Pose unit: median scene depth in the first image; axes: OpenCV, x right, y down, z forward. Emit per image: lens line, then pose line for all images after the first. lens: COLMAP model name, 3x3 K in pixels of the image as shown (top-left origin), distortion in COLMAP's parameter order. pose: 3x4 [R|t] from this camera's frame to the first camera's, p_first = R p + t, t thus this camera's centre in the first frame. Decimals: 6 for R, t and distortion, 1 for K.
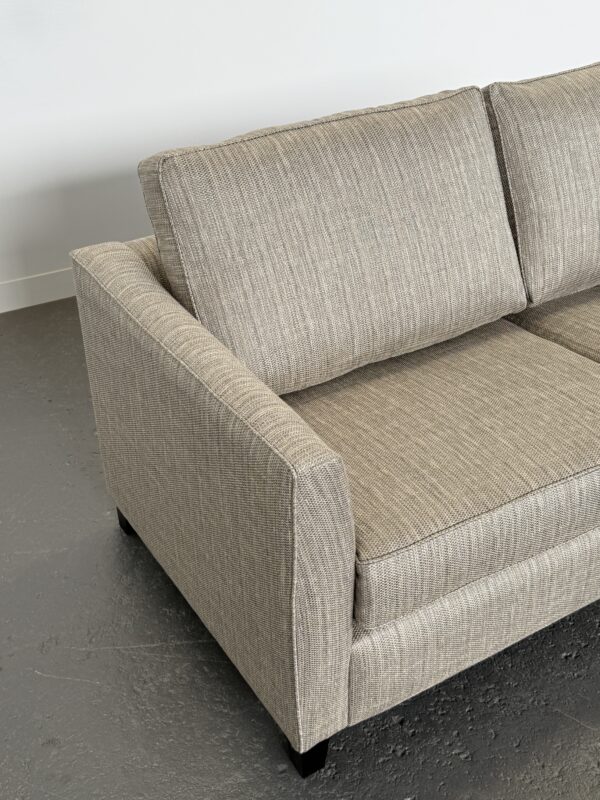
lens RADIAL K [[984.0, 0, 300.0], [0, 984.0, 400.0], [0, 0, 1]] dist [0.227154, -0.569218]
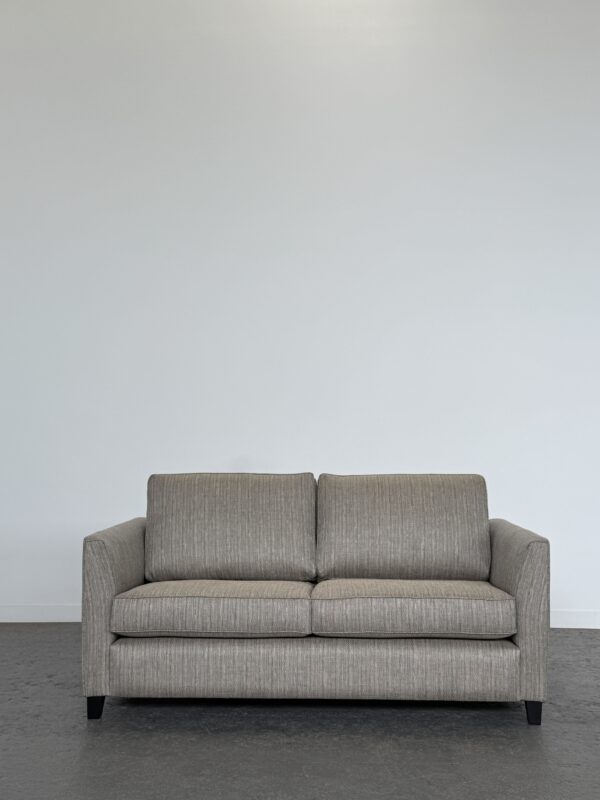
lens RADIAL K [[984.0, 0, 300.0], [0, 984.0, 400.0], [0, 0, 1]] dist [0.227154, -0.569218]
pose [[0.828146, -0.009733, -0.560428, 1.480576], [-0.307707, 0.827819, -0.469076, 0.623292], [0.468498, 0.560911, 0.682560, -0.622094]]
